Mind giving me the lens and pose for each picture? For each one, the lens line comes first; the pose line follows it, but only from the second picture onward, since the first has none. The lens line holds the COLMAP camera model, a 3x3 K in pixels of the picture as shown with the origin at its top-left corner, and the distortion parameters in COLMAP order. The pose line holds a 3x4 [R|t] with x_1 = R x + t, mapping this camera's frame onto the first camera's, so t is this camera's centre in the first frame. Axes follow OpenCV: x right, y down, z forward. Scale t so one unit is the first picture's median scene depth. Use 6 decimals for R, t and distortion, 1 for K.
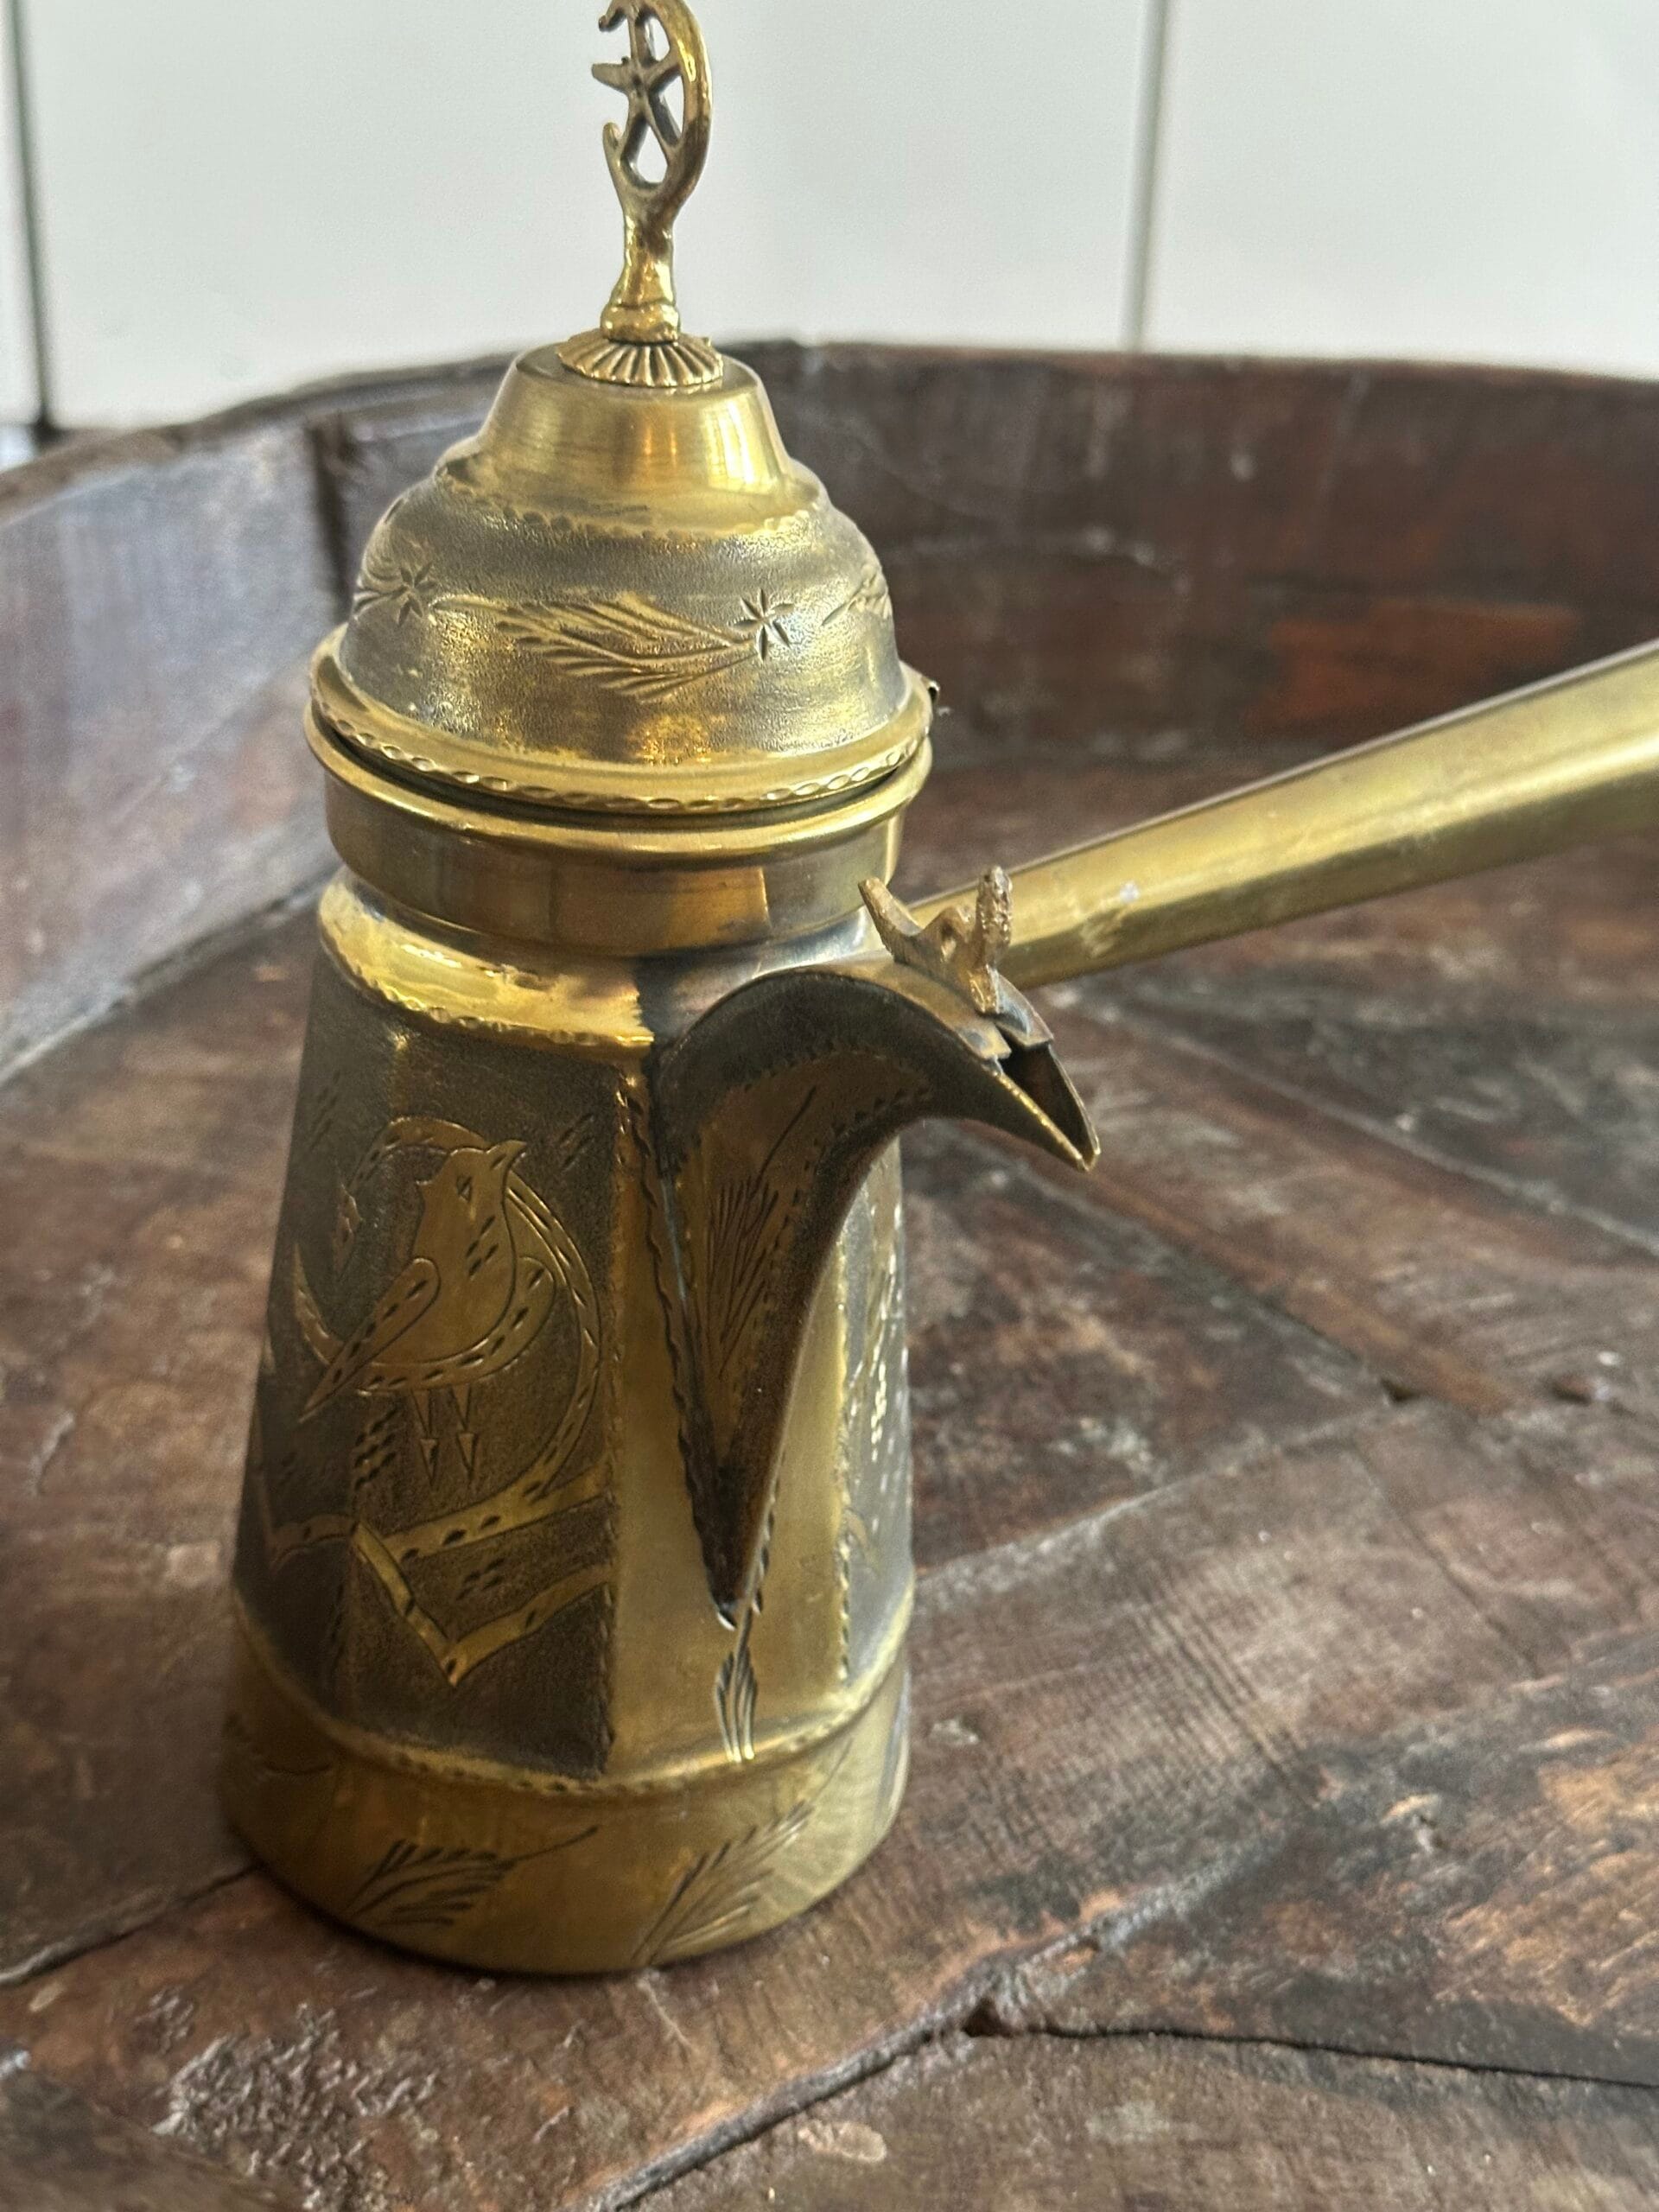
lens RADIAL K [[3109.2, 0, 829.5], [0, 3109.2, 1106.0], [0, 0, 1]] dist [0.158506, -0.306523]
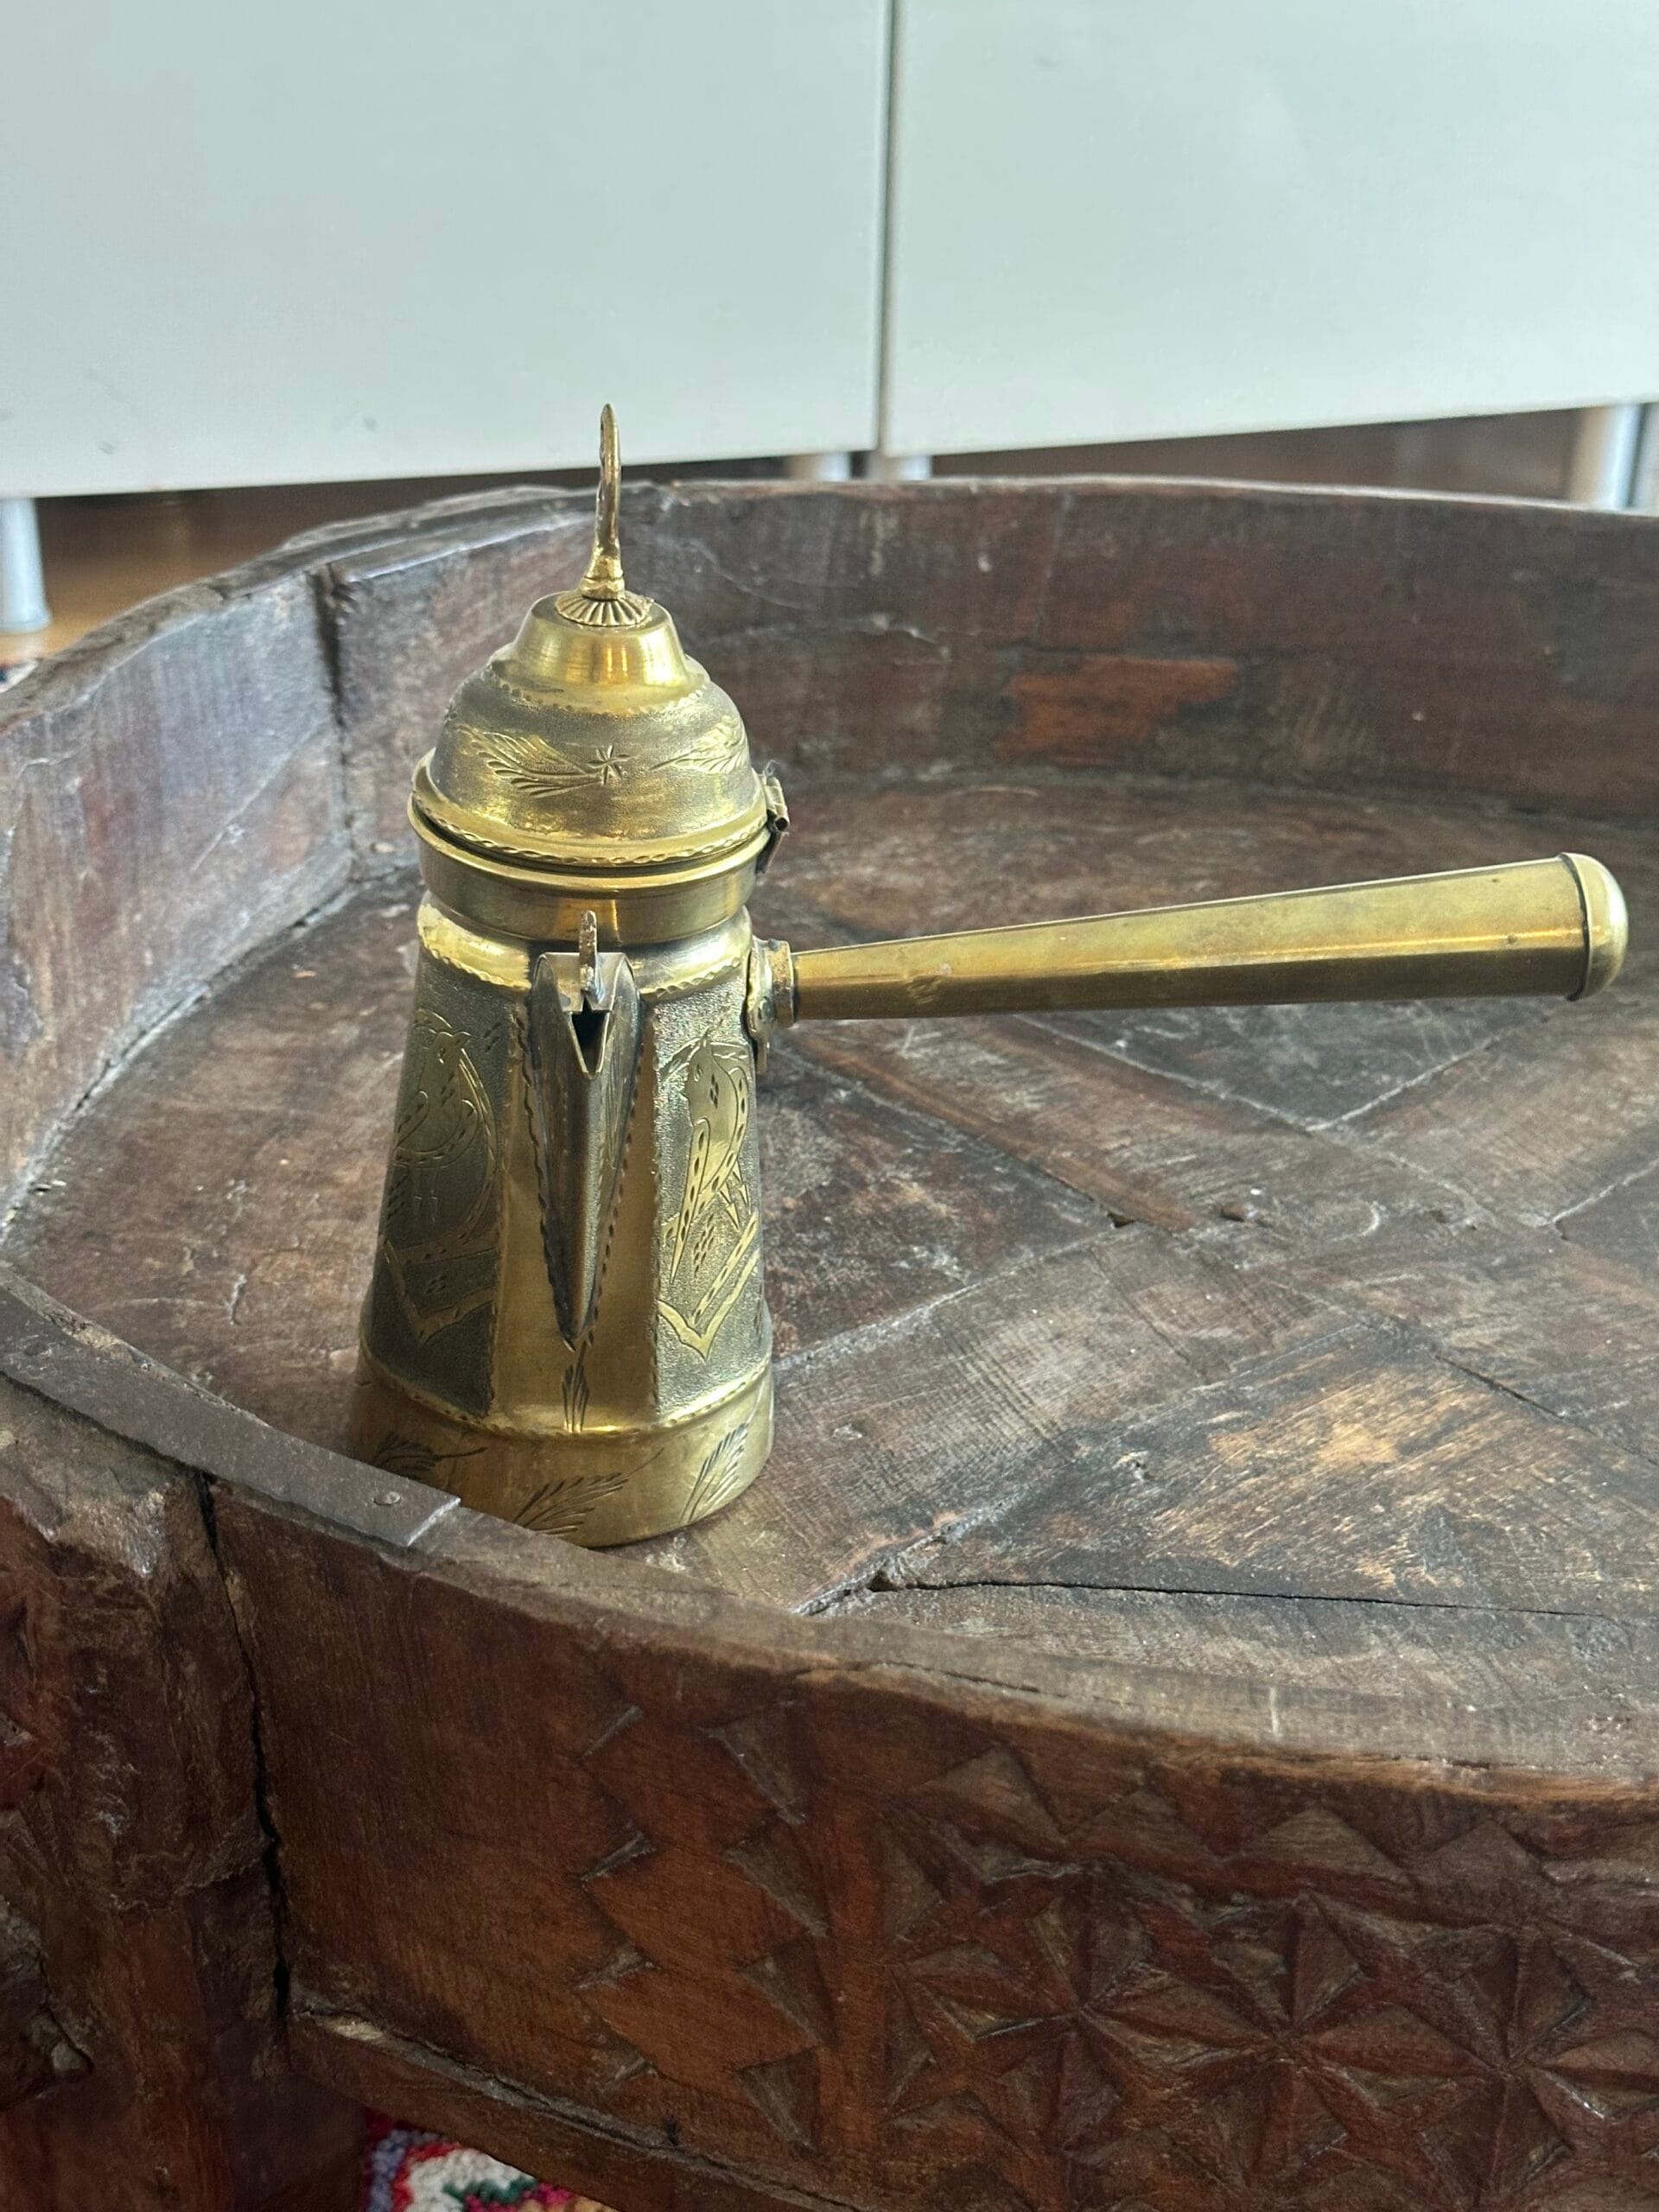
lens RADIAL K [[3109.2, 0, 829.5], [0, 3109.2, 1106.0], [0, 0, 1]] dist [0.158506, -0.306523]
pose [[0.996029, -0.047198, 0.075483, -0.073259], [0.046305, 0.998835, 0.013548, 0.010652], [-0.076035, -0.009999, 0.997055, -0.523447]]
